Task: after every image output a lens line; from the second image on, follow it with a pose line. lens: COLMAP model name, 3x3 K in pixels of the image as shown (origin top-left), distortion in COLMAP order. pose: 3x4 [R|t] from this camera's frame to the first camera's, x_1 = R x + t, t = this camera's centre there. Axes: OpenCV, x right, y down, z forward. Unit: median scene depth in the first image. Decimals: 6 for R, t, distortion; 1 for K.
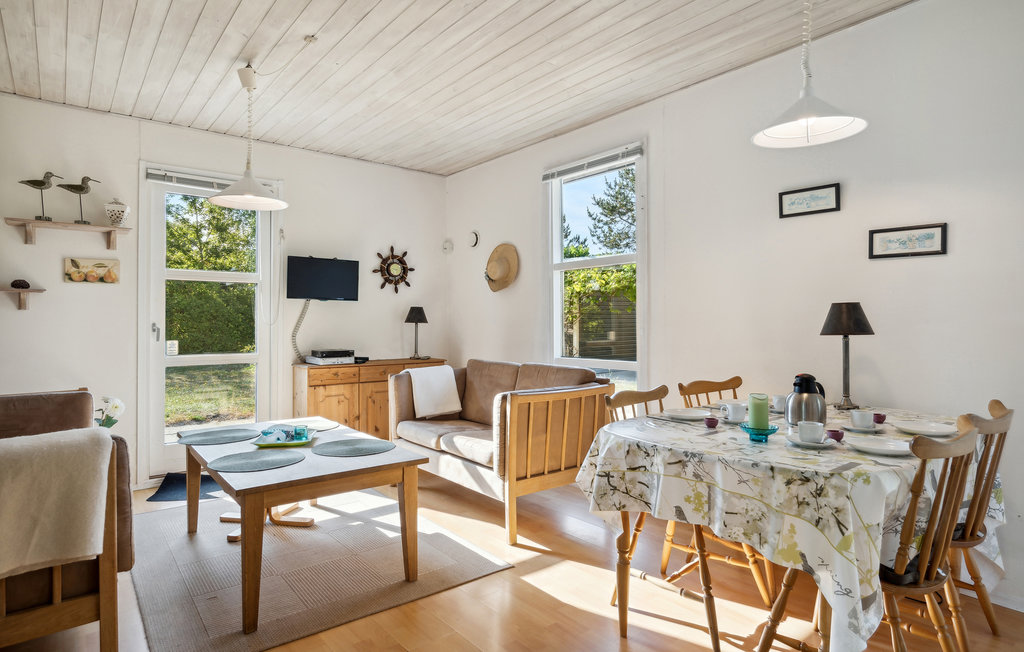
lens RADIAL K [[562.2, 0, 513.1], [0, 562.2, 324.3], [0, 0, 1]] dist [-0.002885, -0.000857]
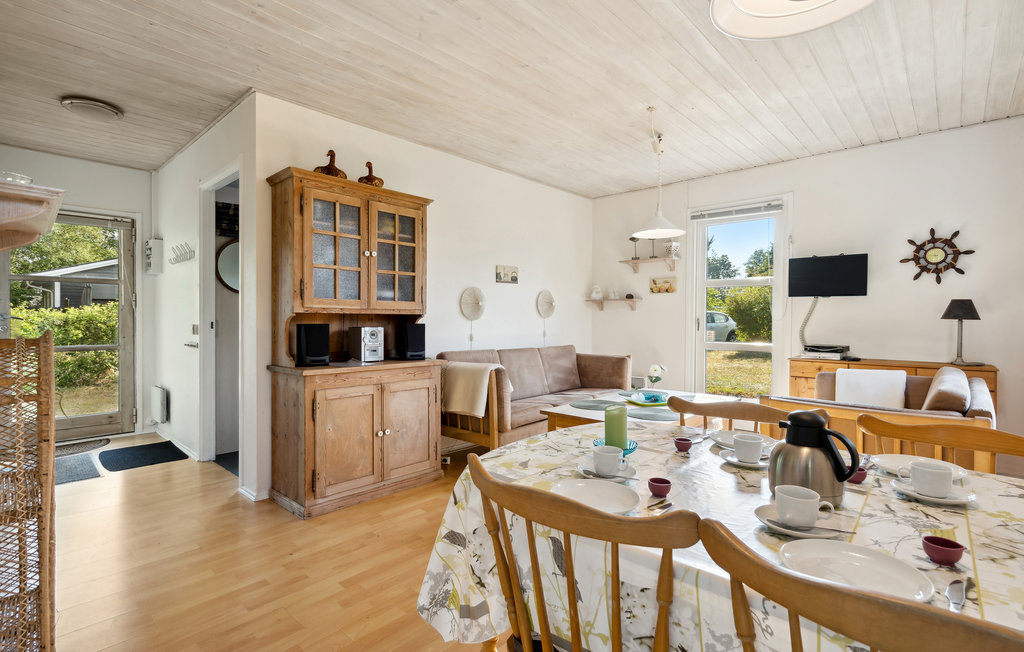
lens RADIAL K [[481.5, 0, 513.4], [0, 481.5, 321.5], [0, 0, 1]] dist [0.002876, 0.000313]
pose [[0.147540, 0.011500, -0.988989, 0.546706], [-0.006502, 0.999922, 0.010657, -0.003935], [0.989035, 0.004858, 0.147603, 0.365038]]
